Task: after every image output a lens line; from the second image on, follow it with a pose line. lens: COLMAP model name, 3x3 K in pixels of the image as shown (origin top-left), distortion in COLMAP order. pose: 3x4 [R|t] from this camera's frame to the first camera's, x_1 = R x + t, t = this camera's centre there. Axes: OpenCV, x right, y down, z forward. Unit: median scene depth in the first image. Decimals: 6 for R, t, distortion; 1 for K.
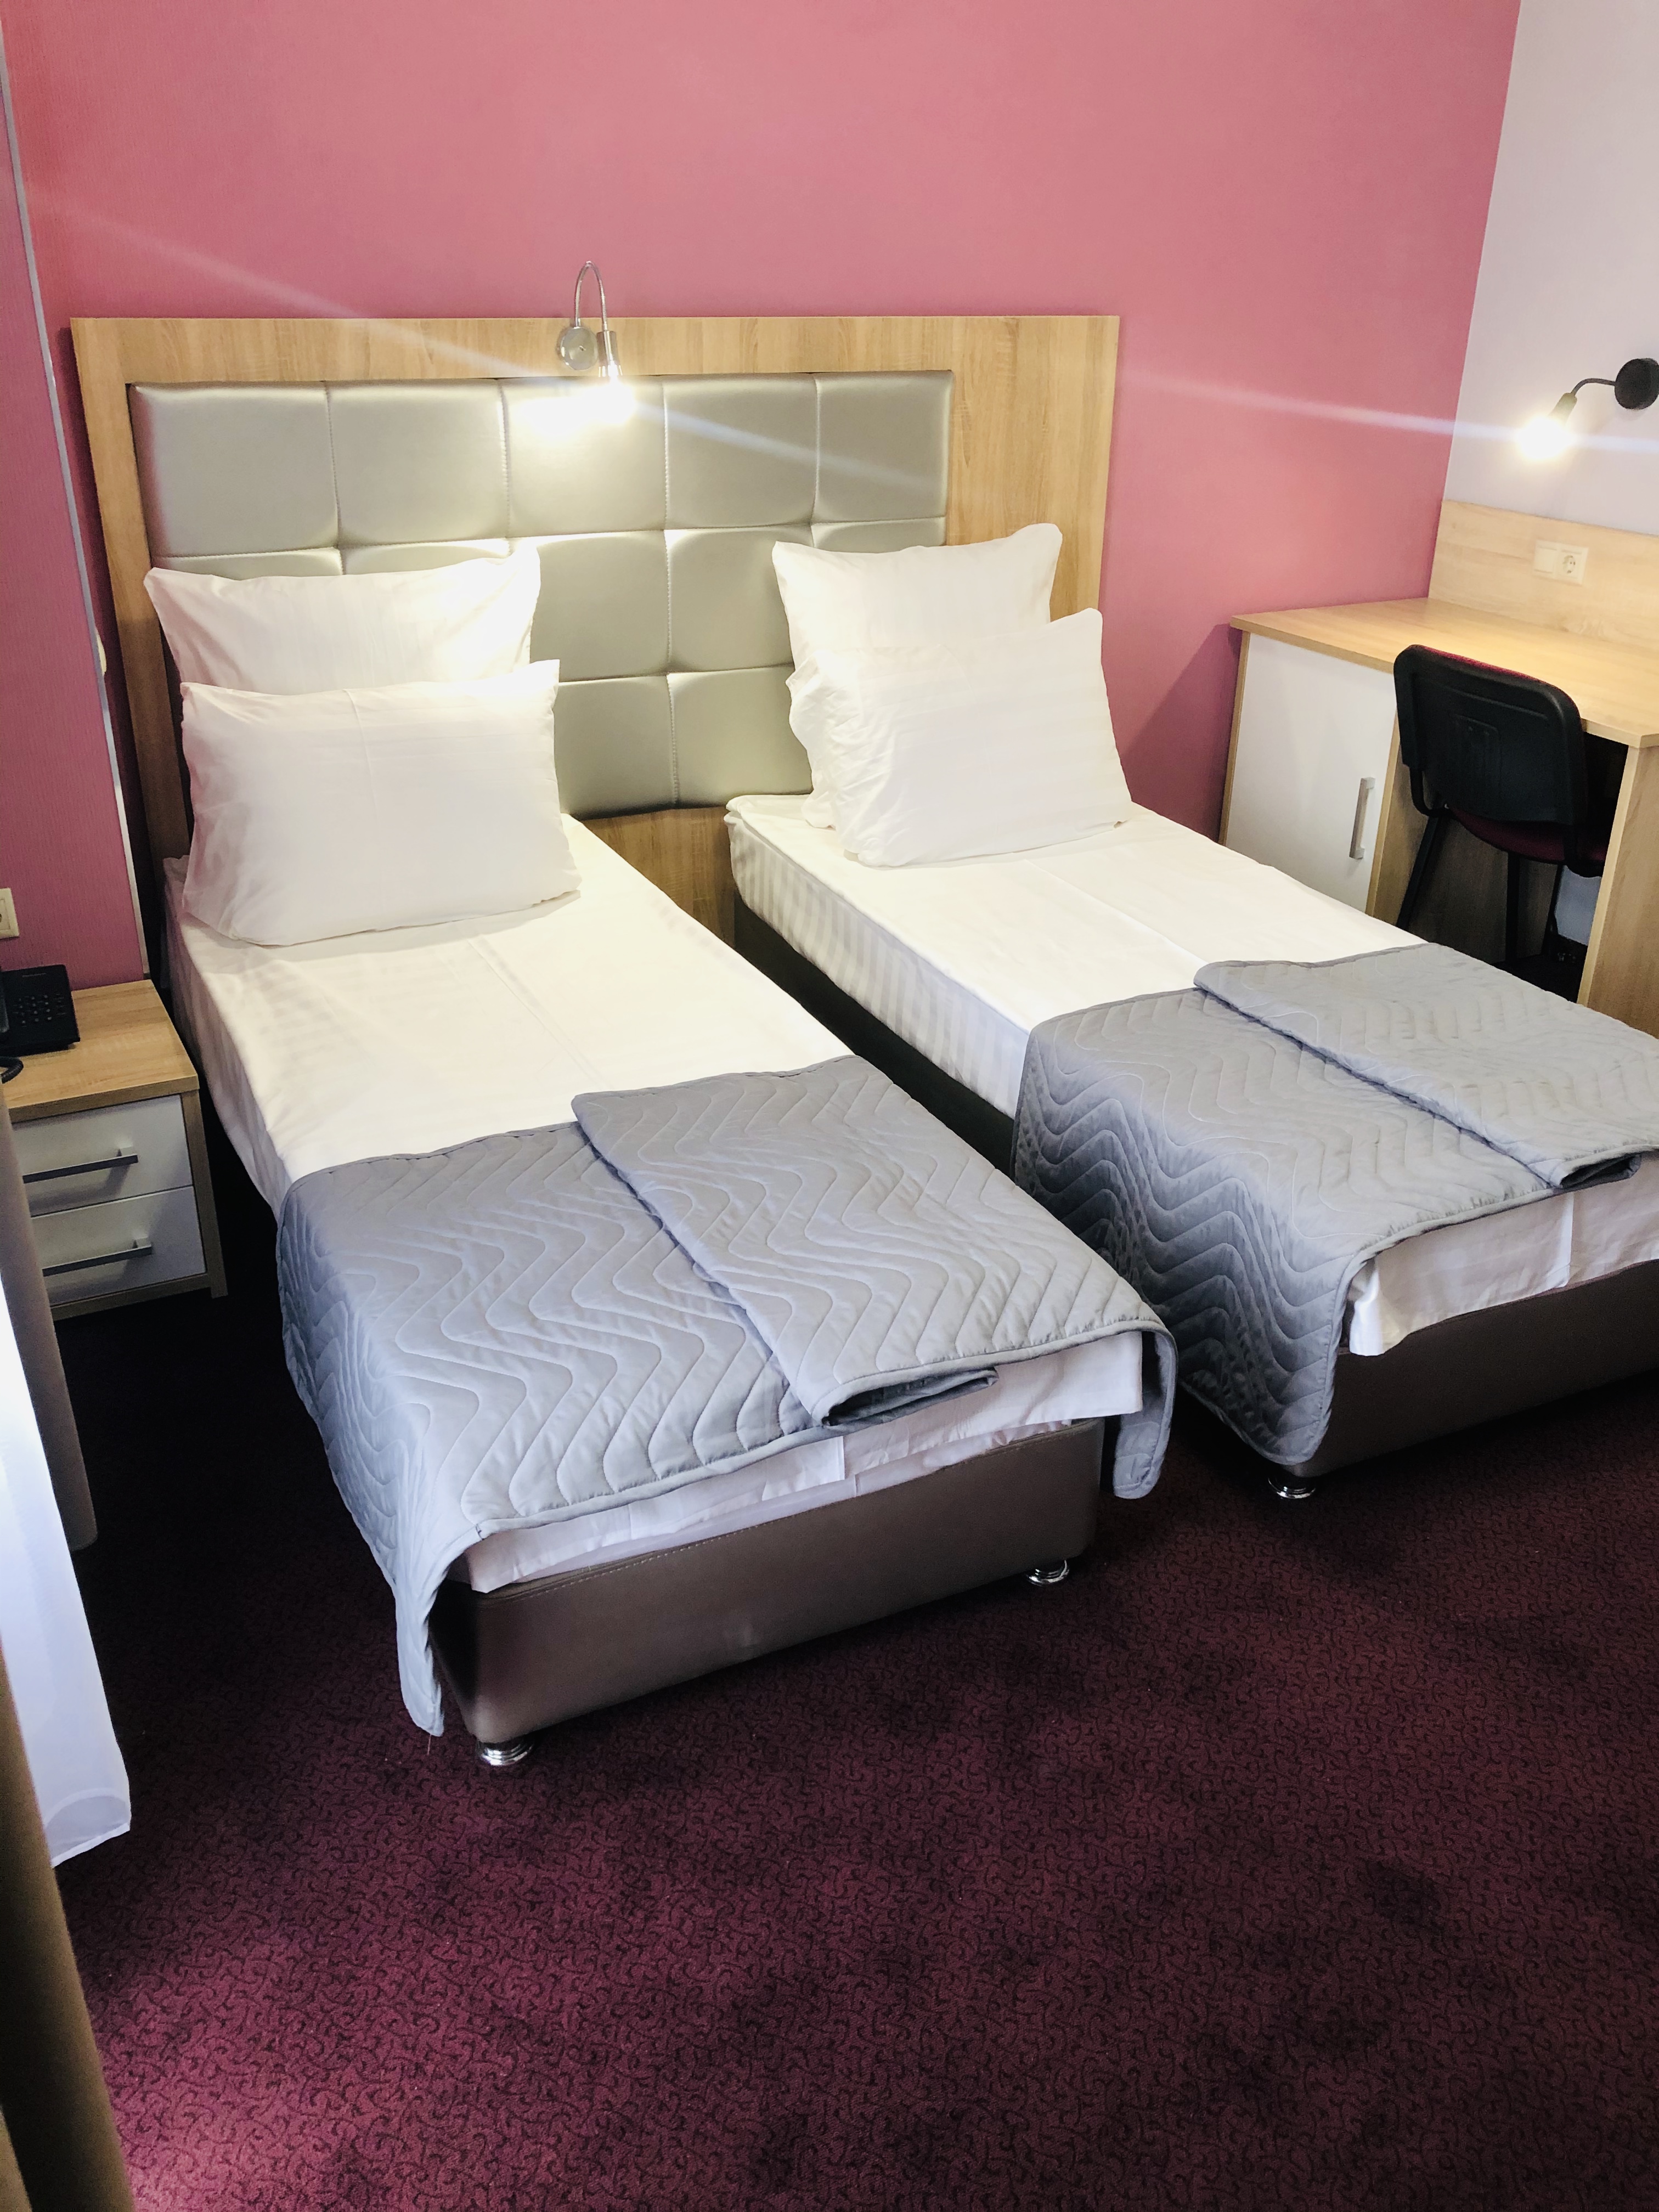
lens RADIAL K [[1827.9, 0, 831.1], [0, 1827.9, 1096.4], [0, 0, 1]] dist [0.006877, 0.004159]
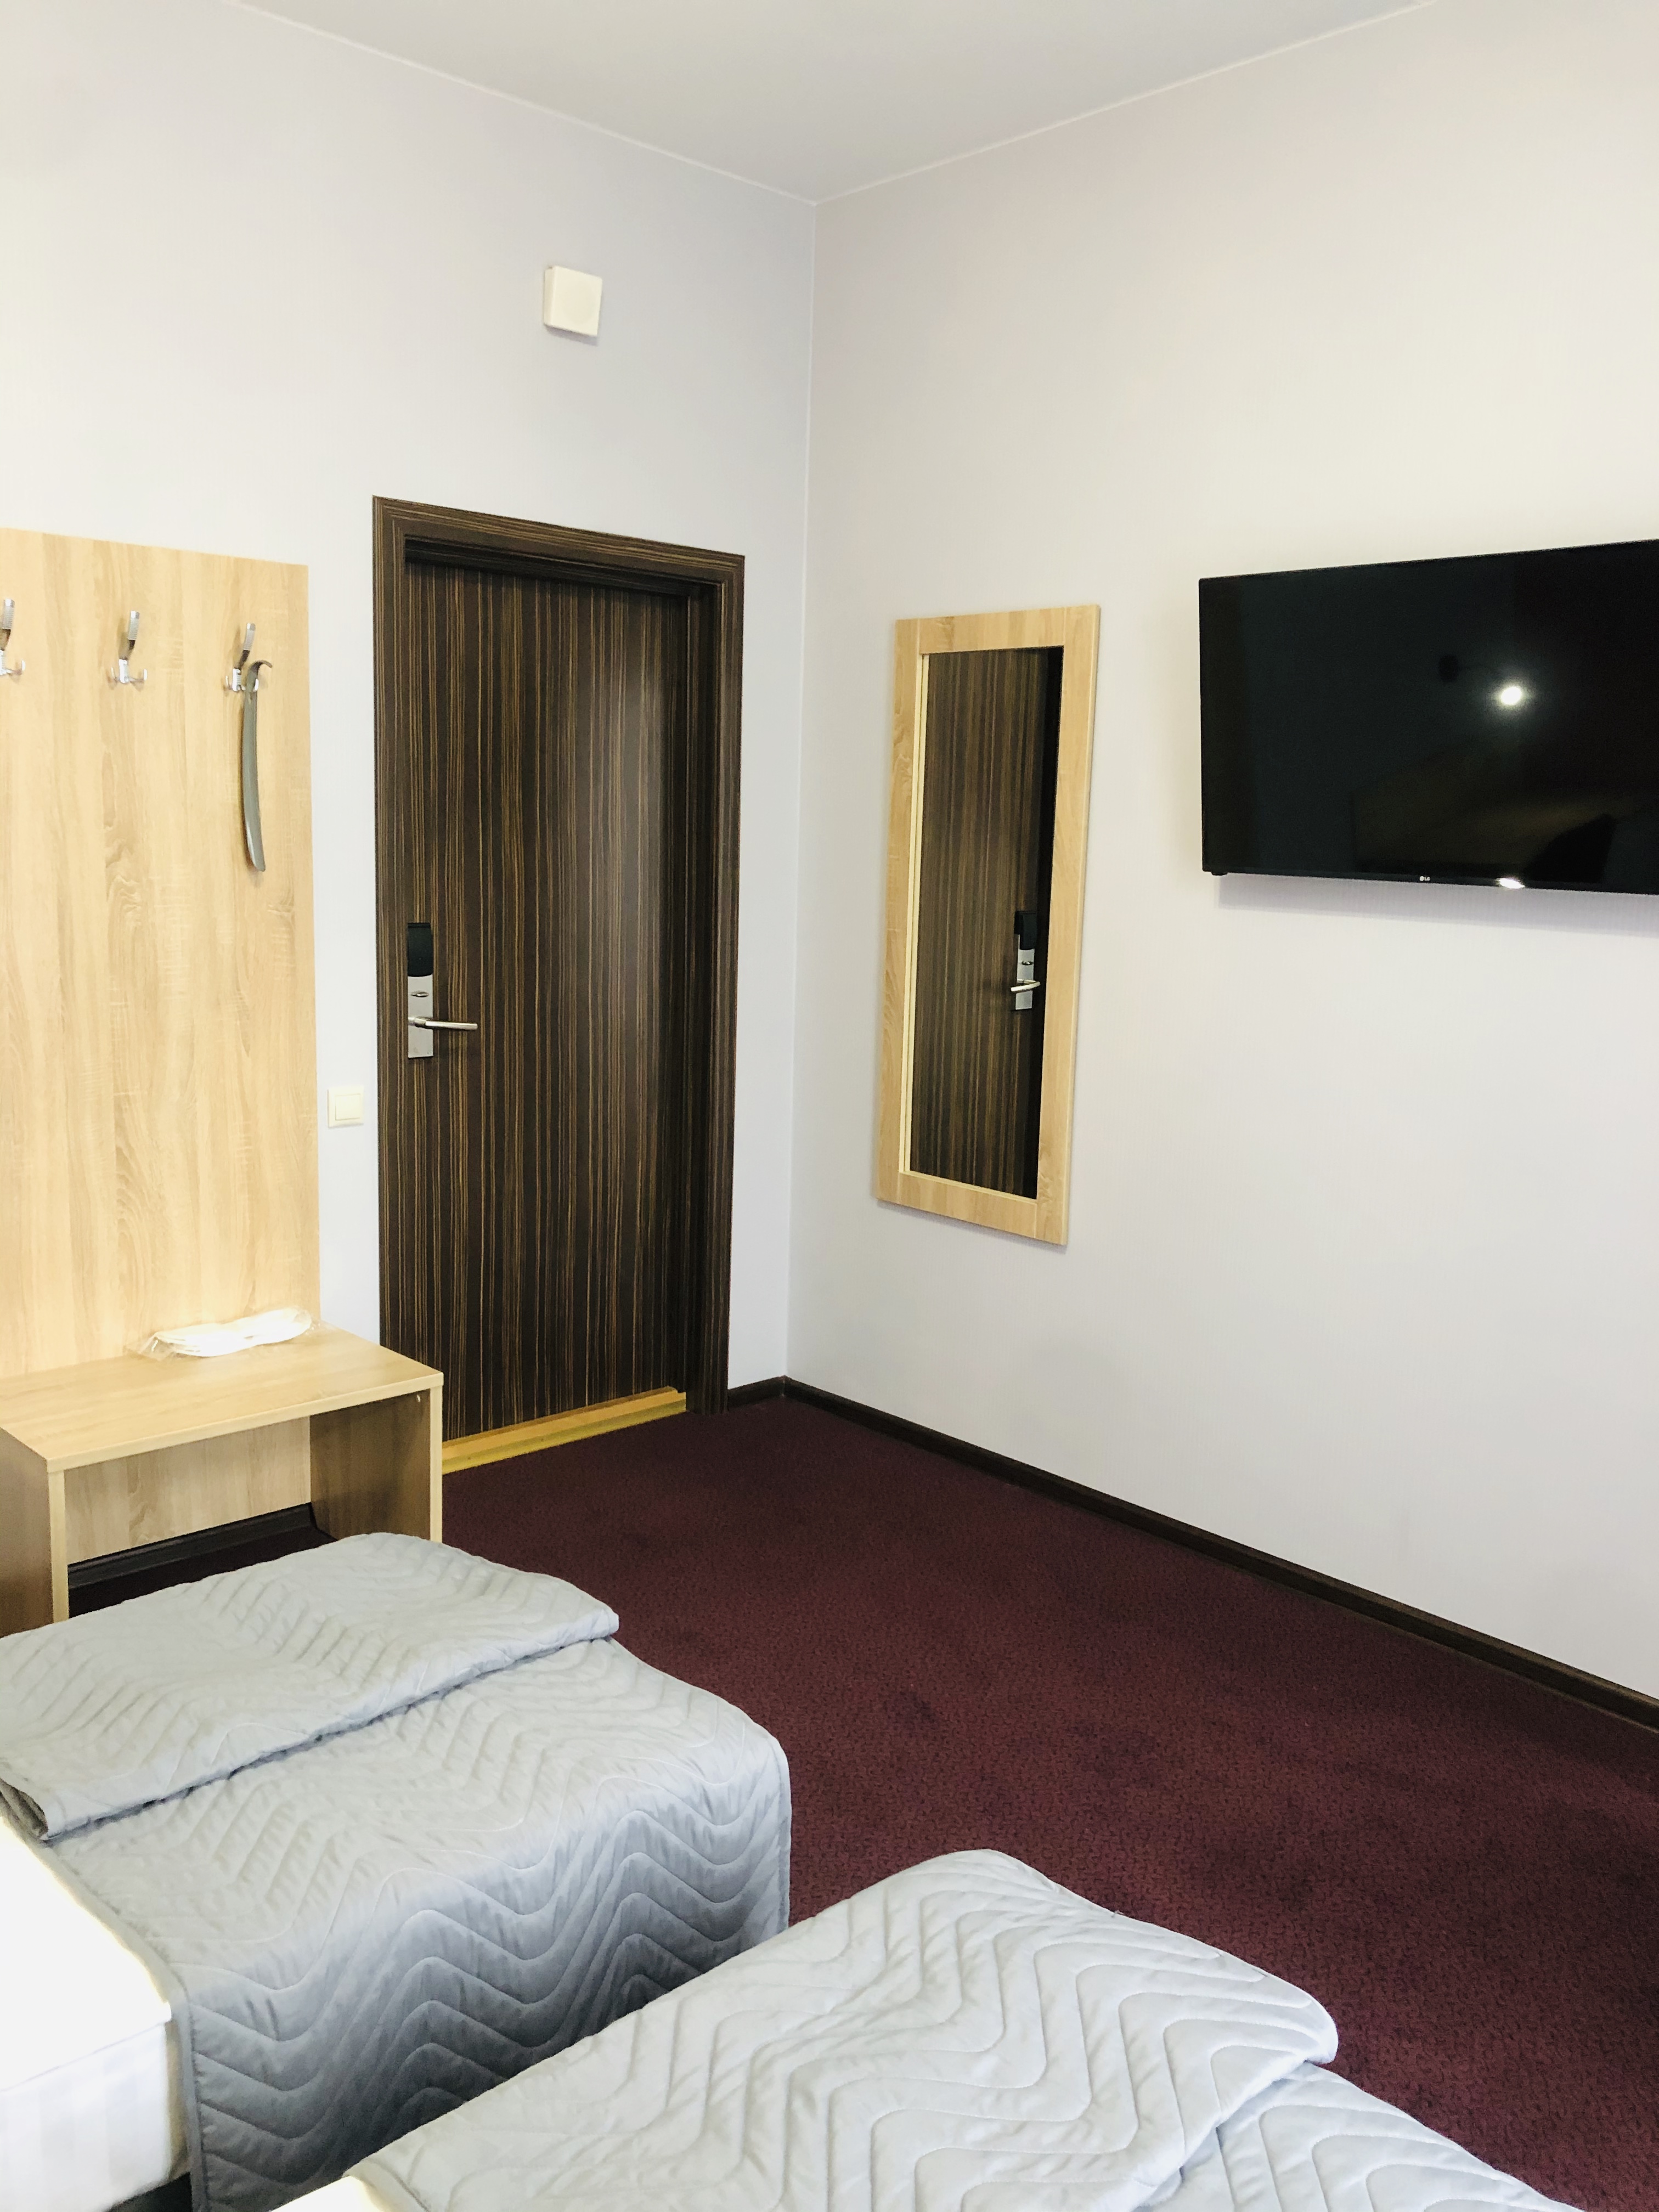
lens RADIAL K [[1827.9, 0, 830.1], [0, 1827.9, 1102.3], [0, 0, 1]] dist [0.006877, 0.004159]
pose [[-0.287171, -0.171870, 0.942334, -0.518855], [0.389246, 0.877945, 0.278747, -0.422581], [-0.875226, 0.446848, -0.185220, 0.890569]]
